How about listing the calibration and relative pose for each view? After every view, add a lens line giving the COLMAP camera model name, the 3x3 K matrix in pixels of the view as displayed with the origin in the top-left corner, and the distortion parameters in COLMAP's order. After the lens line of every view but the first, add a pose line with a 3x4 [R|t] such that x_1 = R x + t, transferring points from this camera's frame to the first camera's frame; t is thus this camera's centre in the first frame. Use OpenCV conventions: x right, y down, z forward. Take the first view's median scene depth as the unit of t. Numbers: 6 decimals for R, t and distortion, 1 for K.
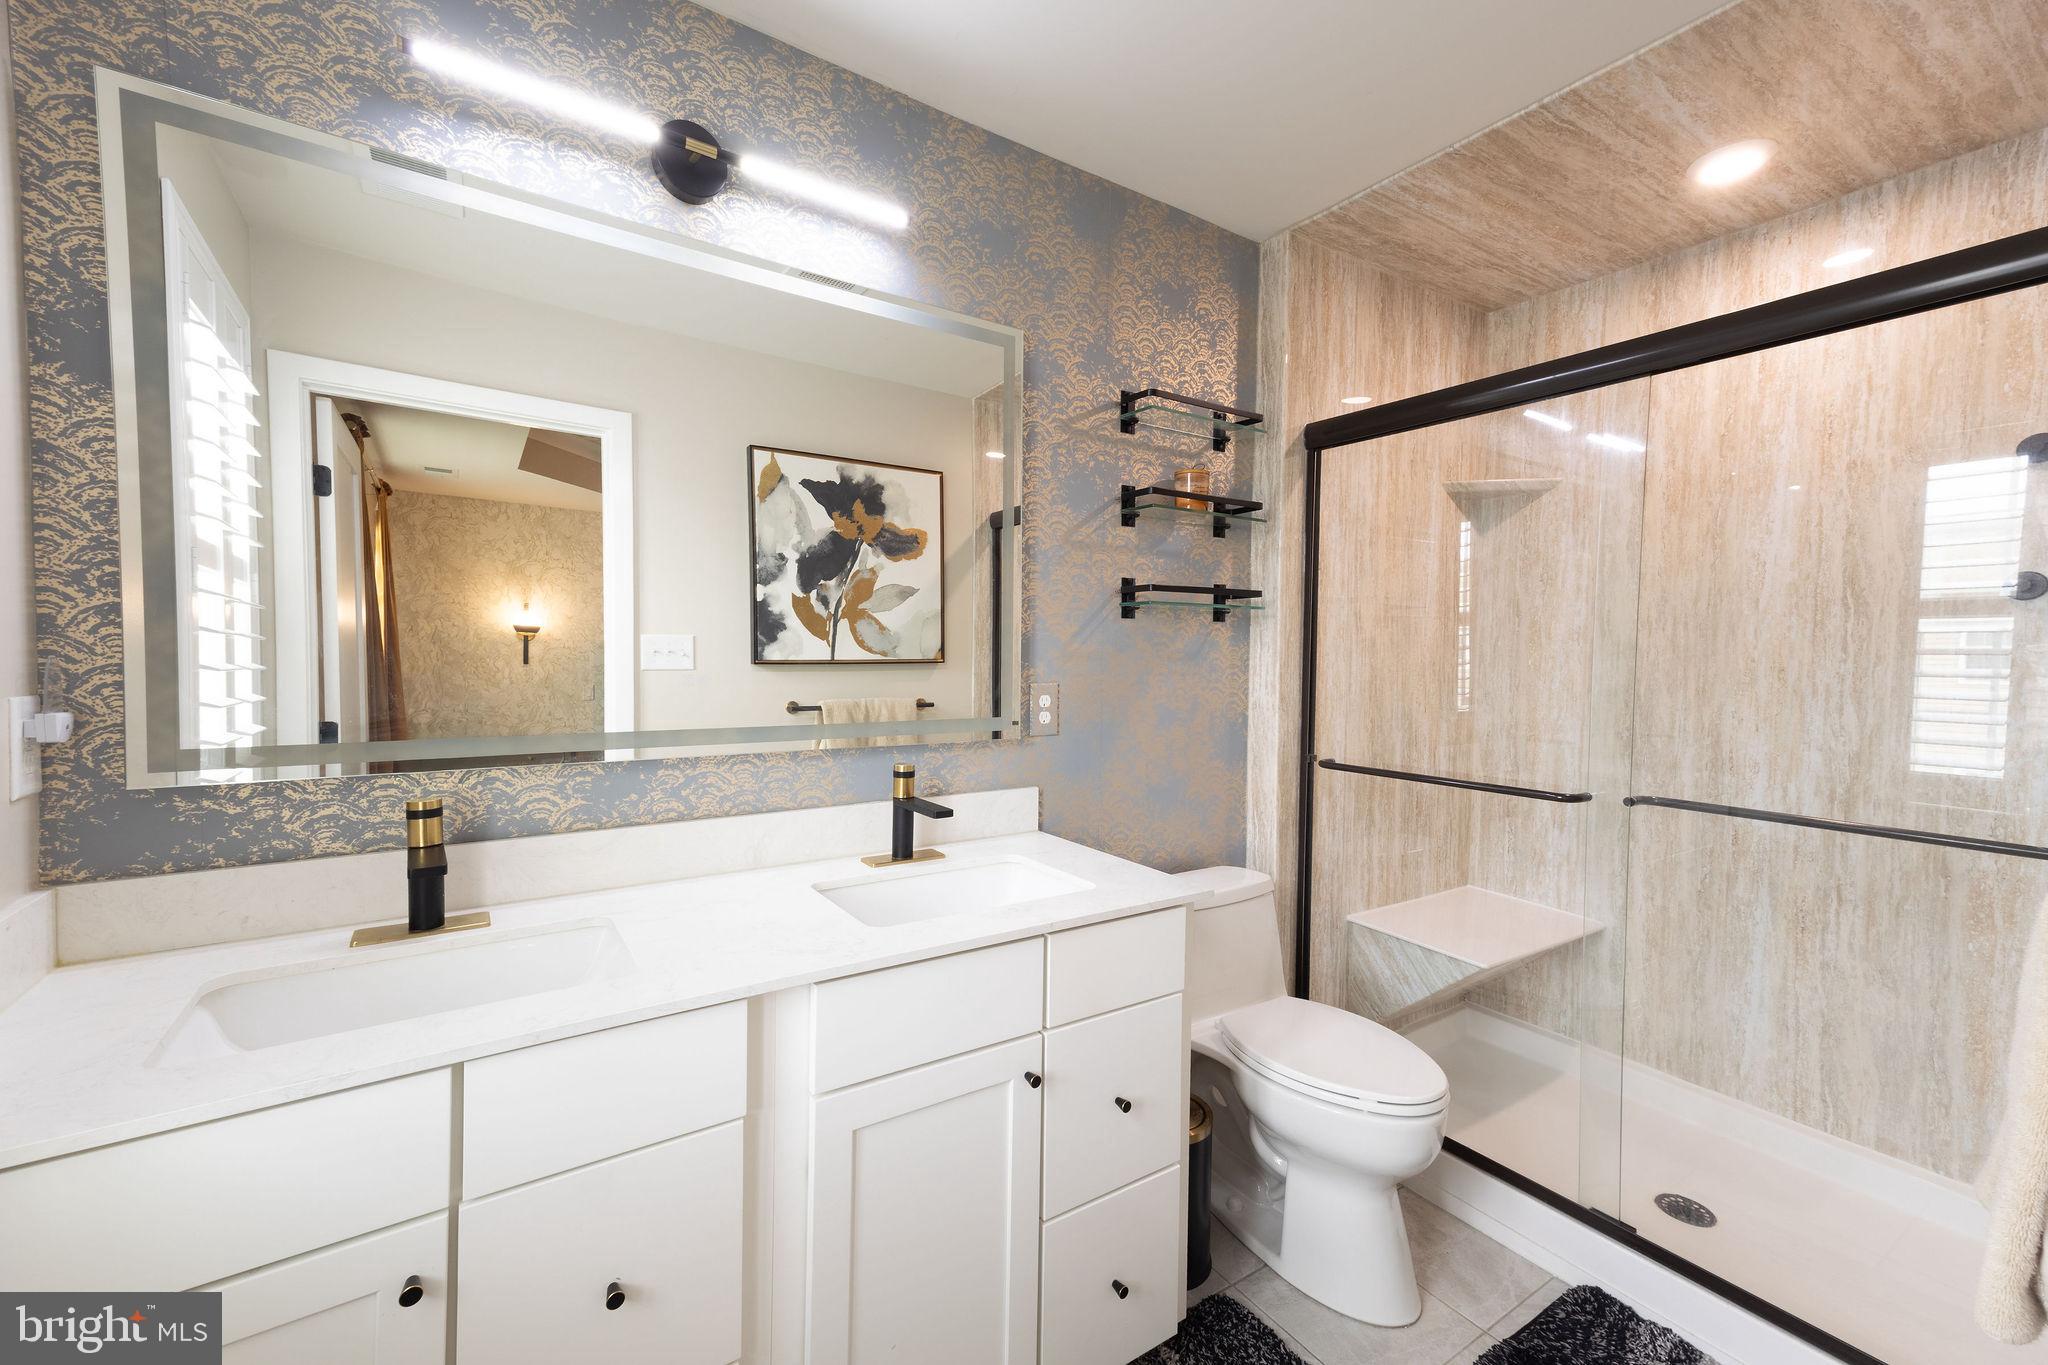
lens RADIAL K [[824.0, 0, 1024.0], [0, 824.0, 682.5], [0, 0, 1]] dist [0.000629, 0.000227]
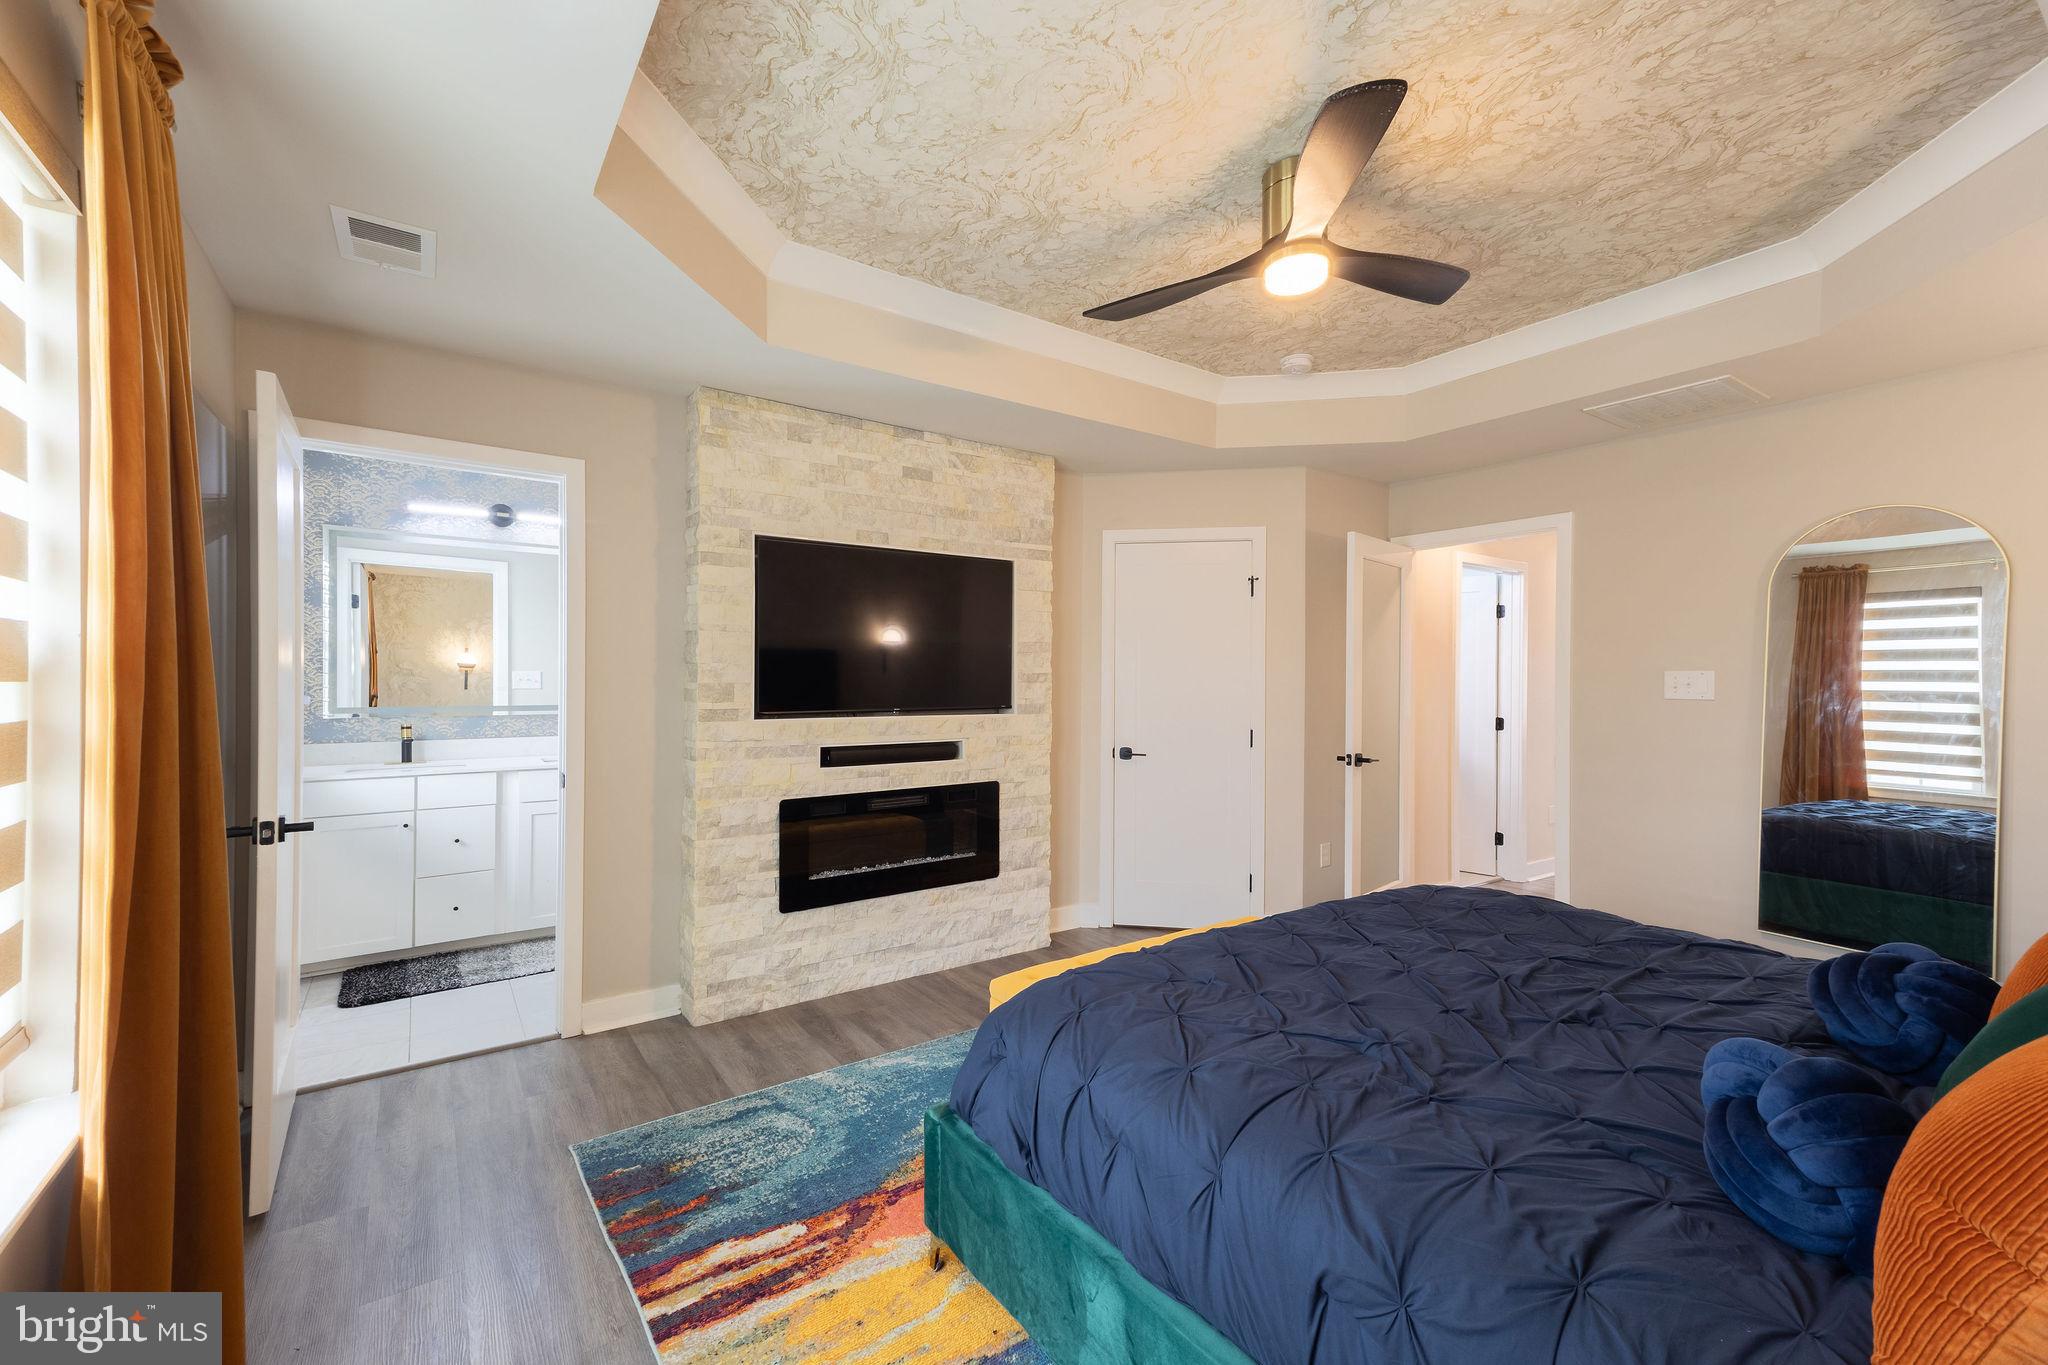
lens RADIAL K [[824.0, 0, 1024.0], [0, 824.0, 682.5], [0, 0, 1]] dist [0.000629, 0.000227]
pose [[0.999449, -0.007061, 0.032447, 1.384618], [0.008130, 0.999424, -0.032945, 0.087635], [-0.032195, 0.033190, 0.998930, -2.014697]]
